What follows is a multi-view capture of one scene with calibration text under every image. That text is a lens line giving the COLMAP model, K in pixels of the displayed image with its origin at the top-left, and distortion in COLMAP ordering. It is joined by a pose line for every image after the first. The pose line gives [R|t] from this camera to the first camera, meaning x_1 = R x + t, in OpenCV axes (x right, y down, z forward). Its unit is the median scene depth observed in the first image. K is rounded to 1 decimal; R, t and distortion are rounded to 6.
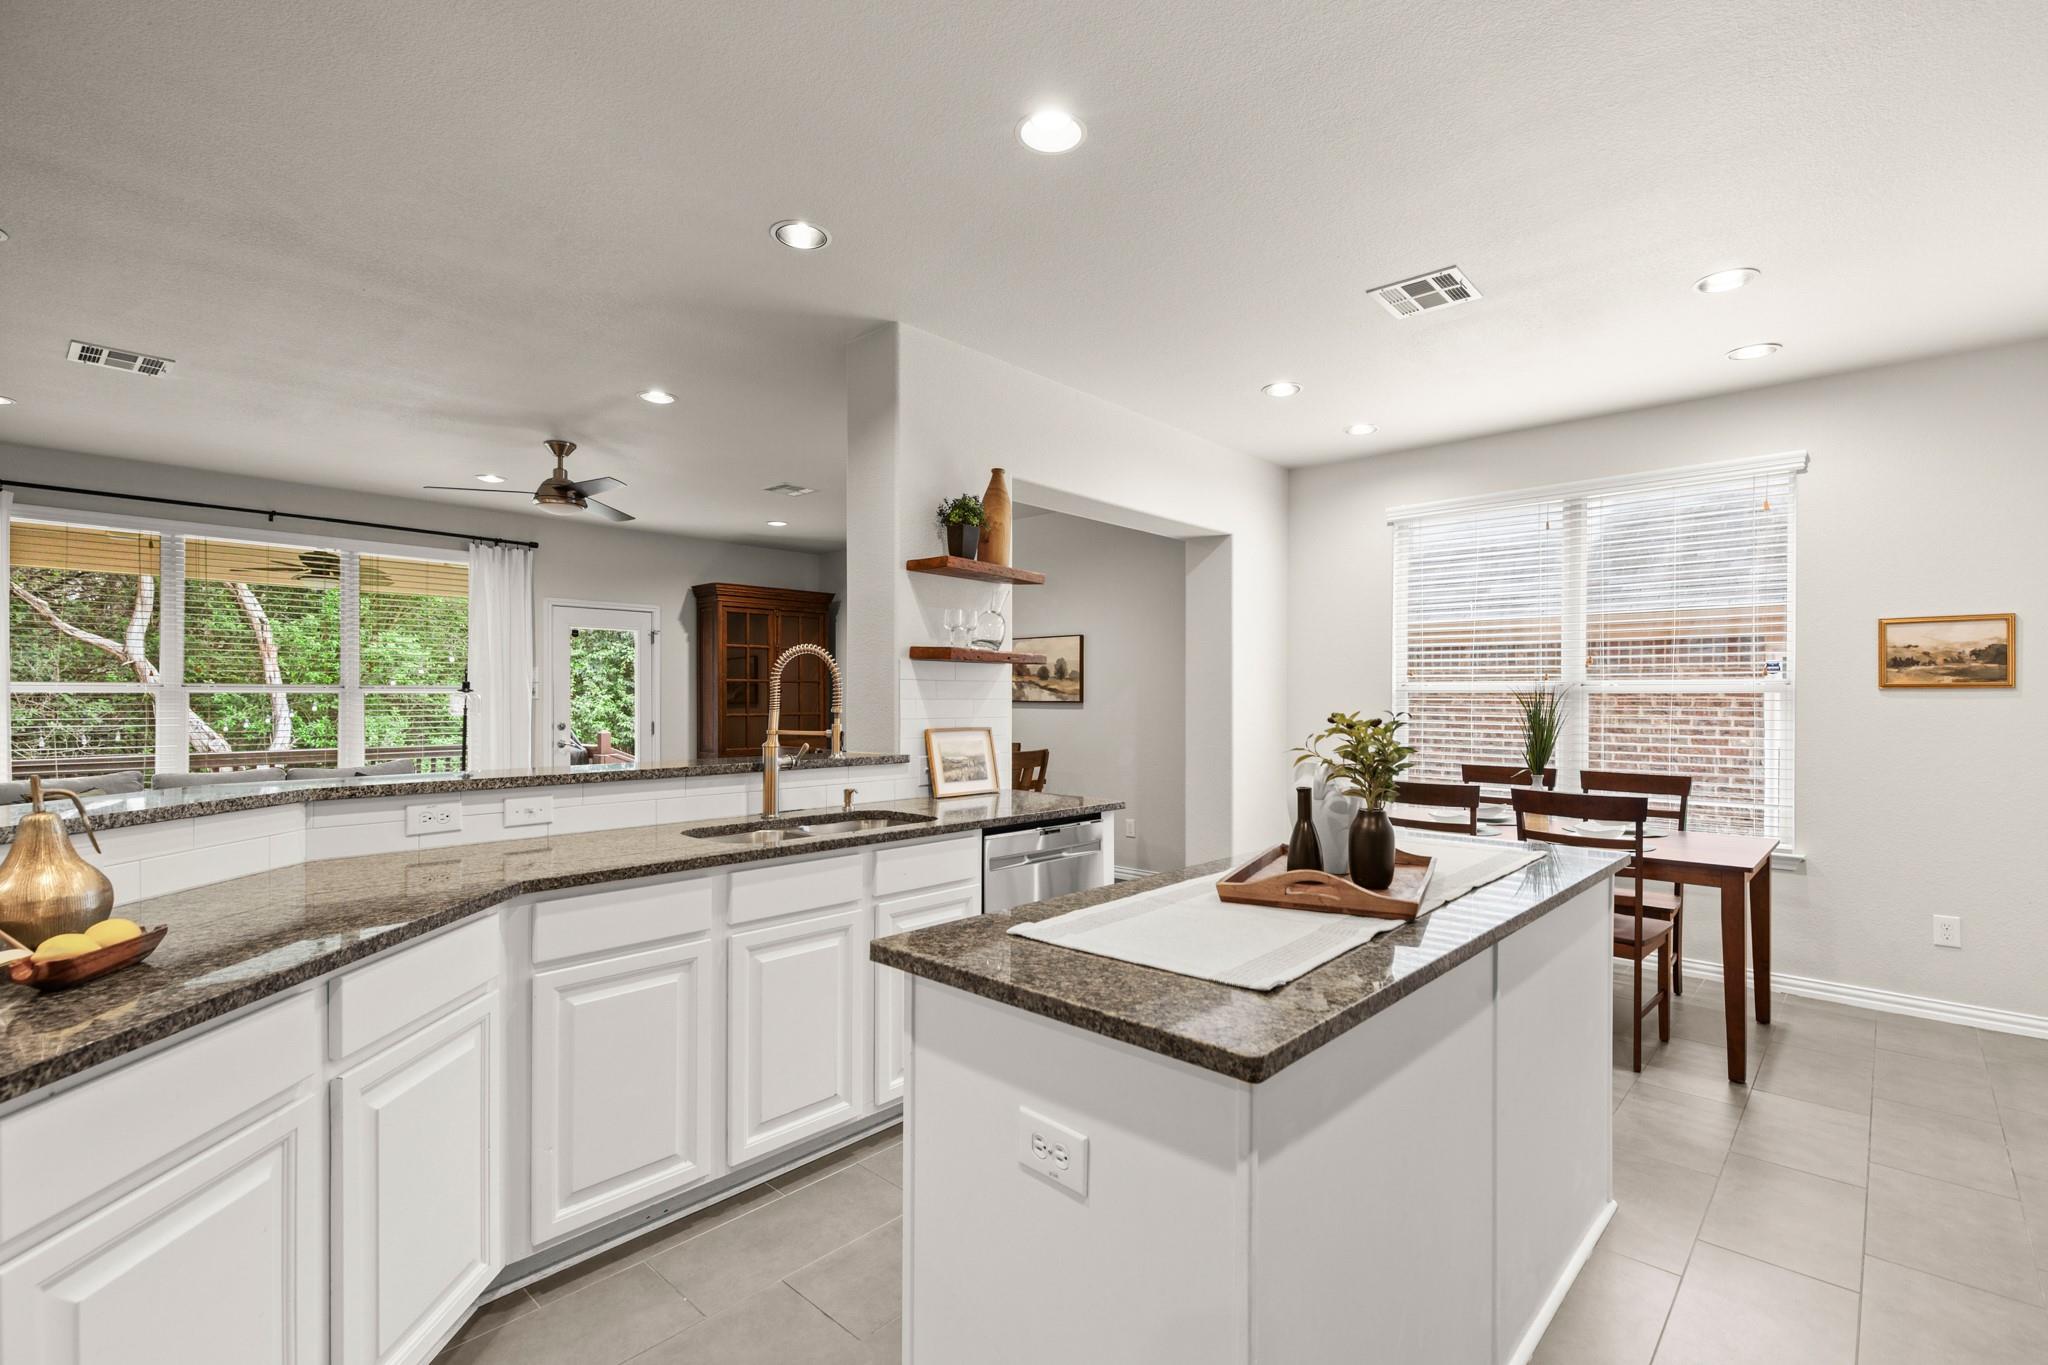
lens RADIAL K [[926.1, 0, 1028.6], [0, 926.1, 695.9], [0, 0, 1]] dist [-0.001562, 0.010419]
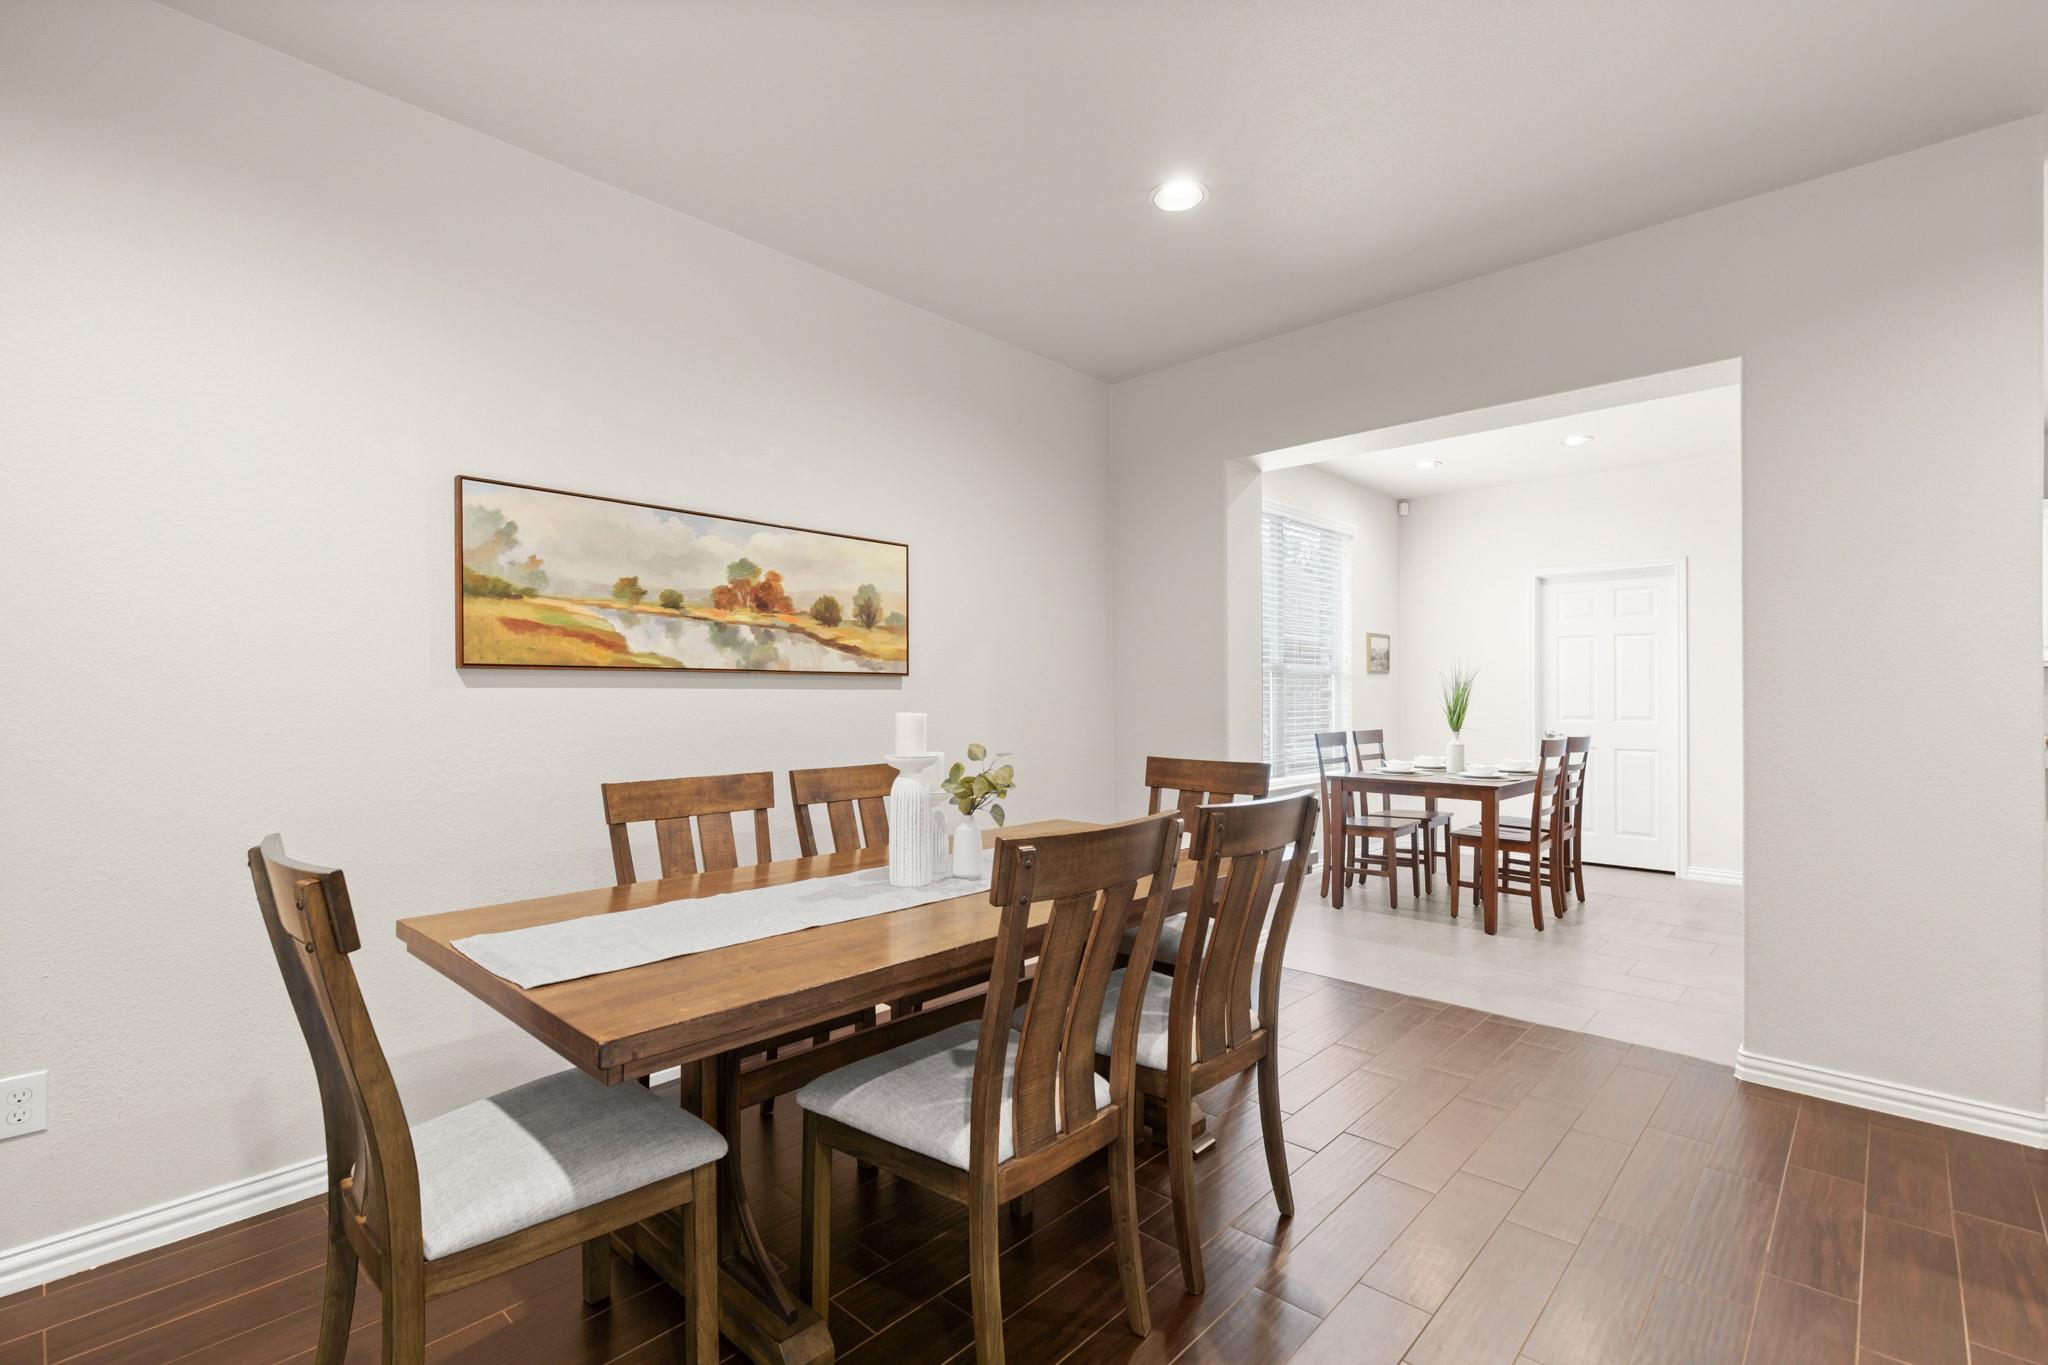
lens RADIAL K [[926.1, 0, 1028.6], [0, 926.1, 695.9], [0, 0, 1]] dist [-0.001562, 0.010419]
pose [[-0.001379, -0.001994, 0.999997, -0.742818], [0.001342, 0.999997, 0.001996, 0.028102], [-0.999998, 0.001345, -0.001376, 1.498038]]
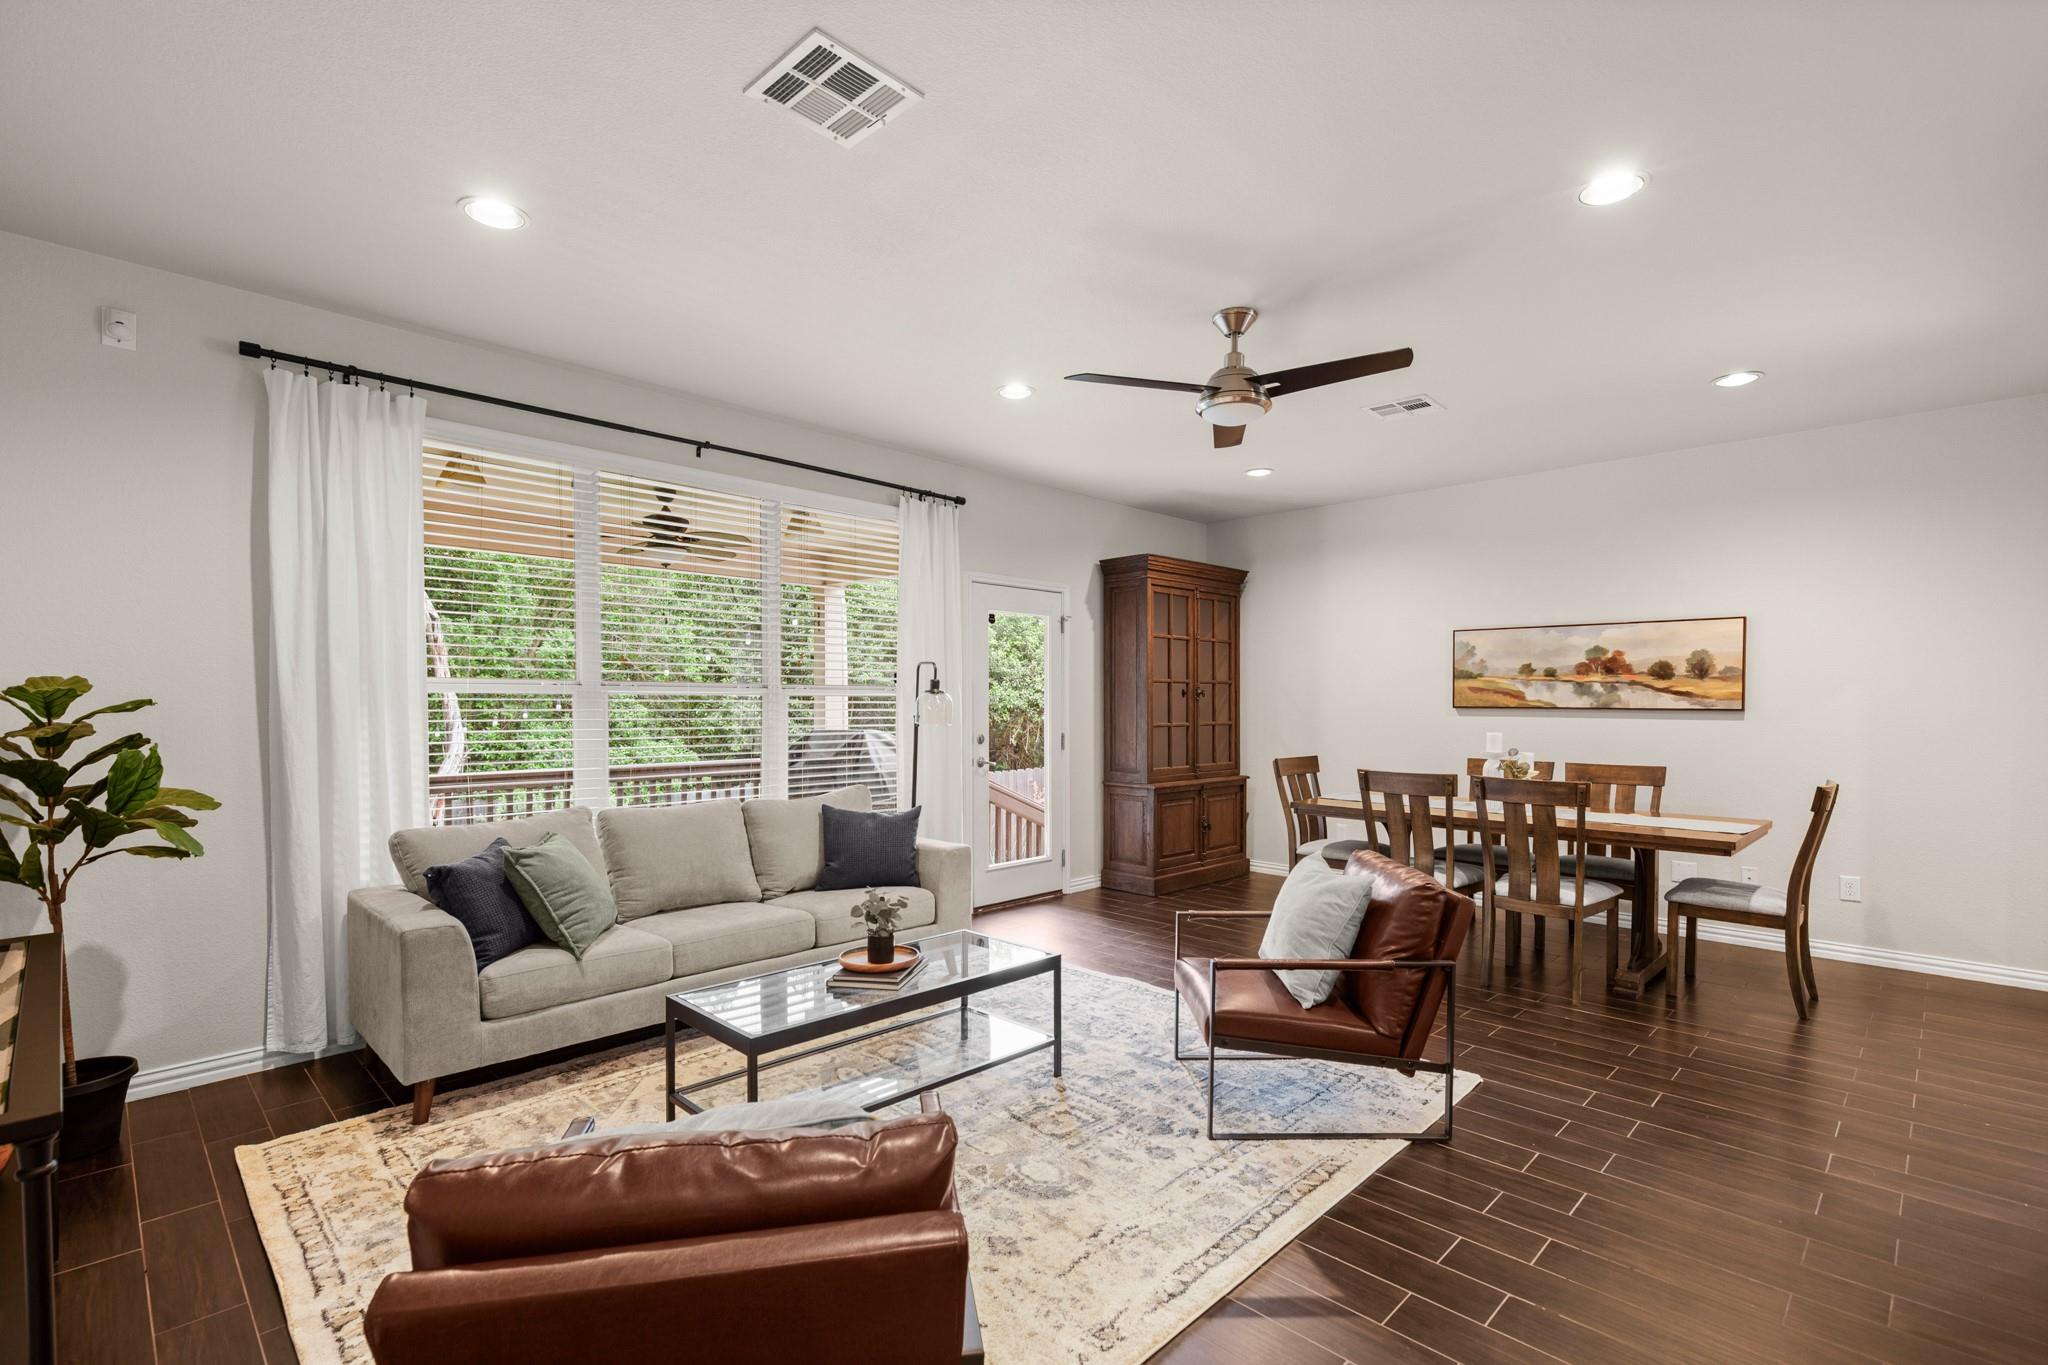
lens RADIAL K [[926.1, 0, 1028.6], [0, 926.1, 695.9], [0, 0, 1]] dist [-0.001562, 0.010419]
pose [[0.999538, 0.002738, -0.030270, -0.771475], [-0.002927, 0.999977, -0.006198, 0.002909], [0.030252, 0.006284, 0.999523, 0.415941]]
